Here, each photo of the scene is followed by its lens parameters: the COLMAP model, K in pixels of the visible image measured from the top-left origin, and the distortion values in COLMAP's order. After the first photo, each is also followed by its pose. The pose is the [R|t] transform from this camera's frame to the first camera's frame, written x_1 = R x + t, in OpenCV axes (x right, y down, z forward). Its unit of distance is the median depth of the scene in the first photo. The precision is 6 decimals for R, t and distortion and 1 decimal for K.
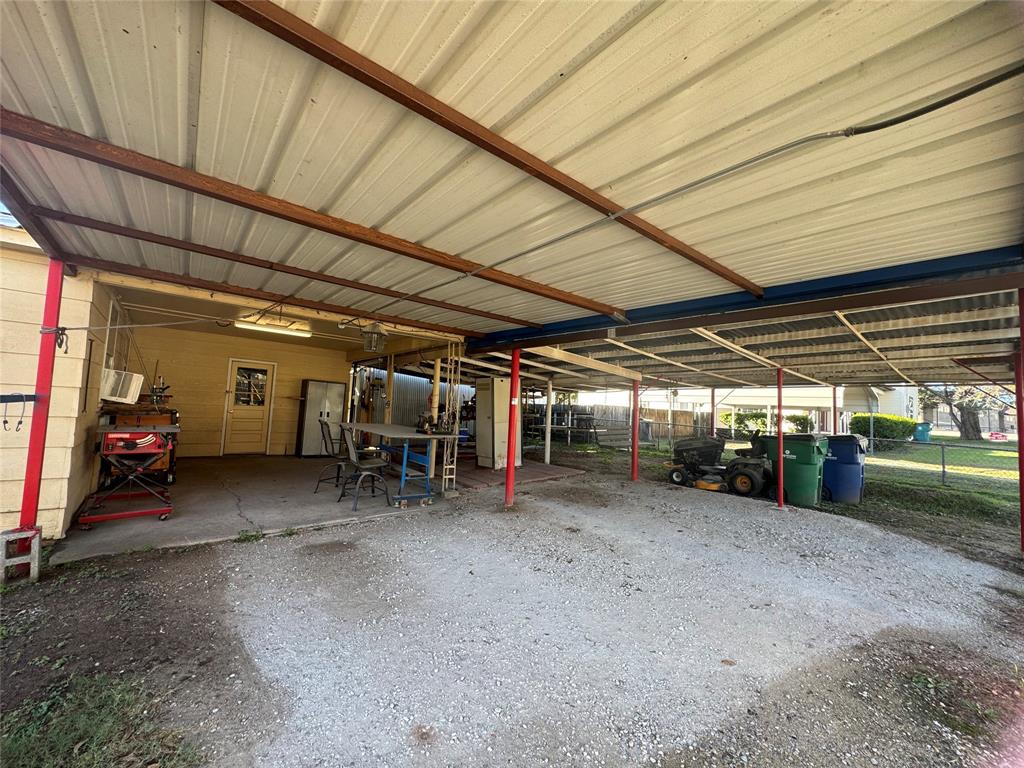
lens RADIAL K [[407.5, 0, 512.0], [0, 407.5, 384.0], [0, 0, 1]] dist [-0.003037, -0.000088]
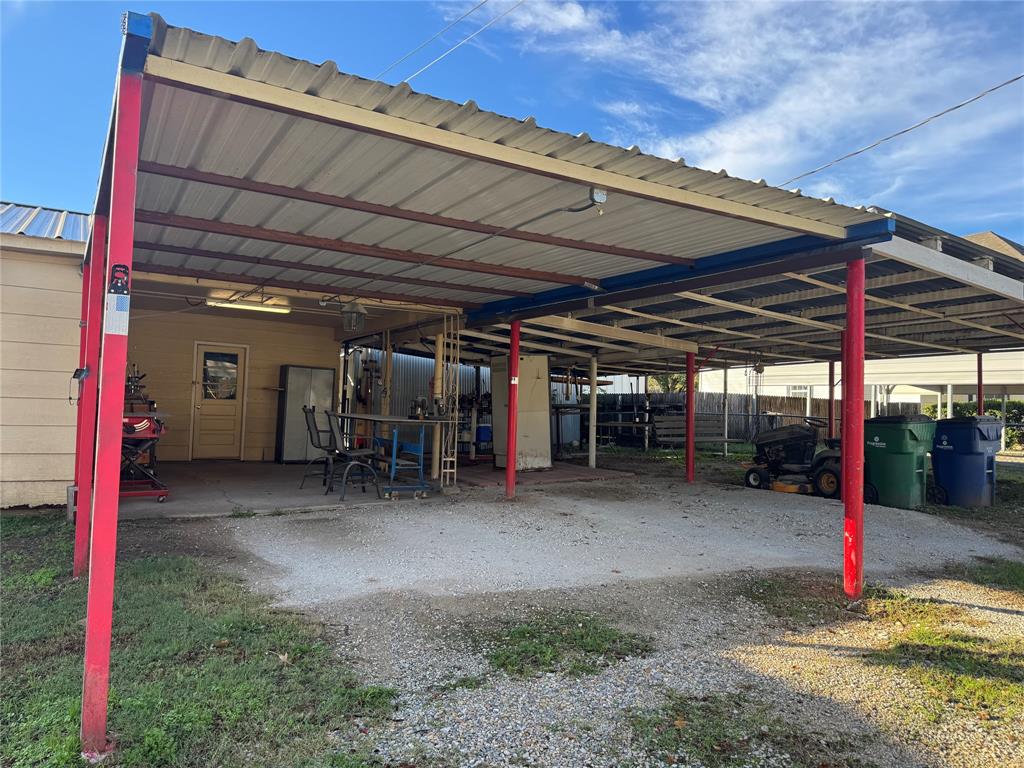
lens RADIAL K [[709.9, 0, 512.0], [0, 709.9, 384.0], [0, 0, 1]] dist [0.149124, -0.251265]
pose [[0.987579, -0.025035, -0.155115, 0.194663], [0.027975, 0.999467, 0.016799, 0.019657], [0.154611, -0.020929, 0.987754, -0.419382]]
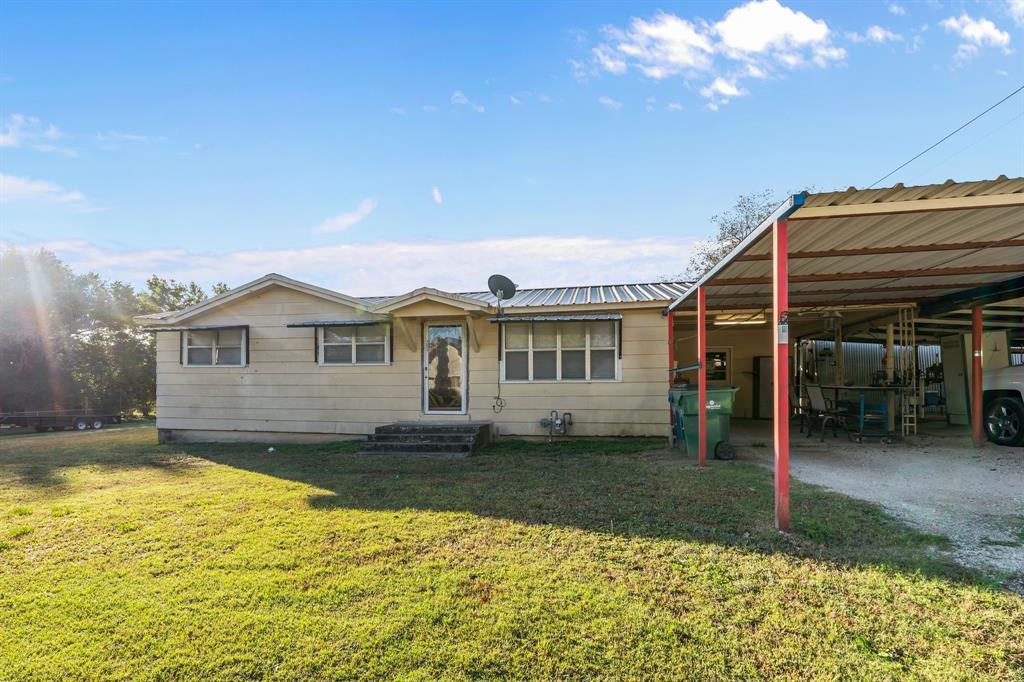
lens RADIAL K [[466.0, 0, 507.6], [0, 466.0, 390.4], [0, 0, 1]] dist [-0.001483, -0.000600]
pose [[0.628998, -0.048127, -0.775915, 0.145138], [0.087888, 0.996085, 0.009464, 0.014579], [0.772423, -0.074146, 0.630766, -0.648053]]
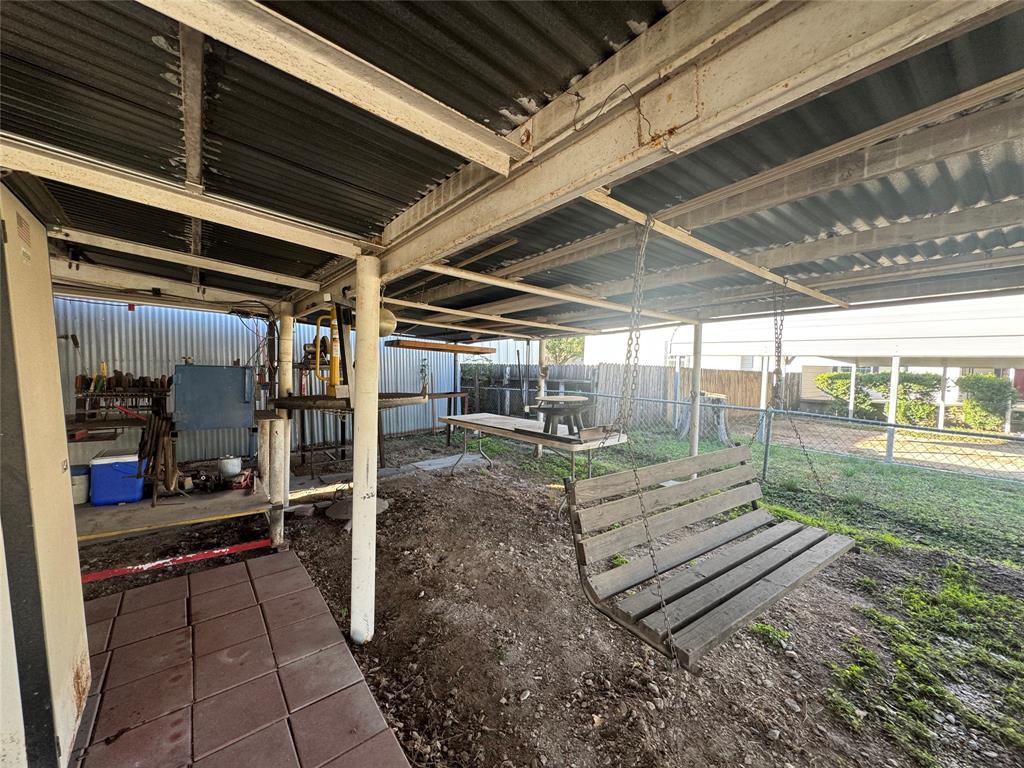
lens RADIAL K [[407.5, 0, 512.0], [0, 407.5, 384.0], [0, 0, 1]] dist [-0.003037, -0.000088]
pose [[0.999059, -0.014524, -0.040860, 0.238339], [0.018431, 0.995122, 0.096919, 0.052793], [0.039253, -0.097581, 0.994453, 1.046414]]
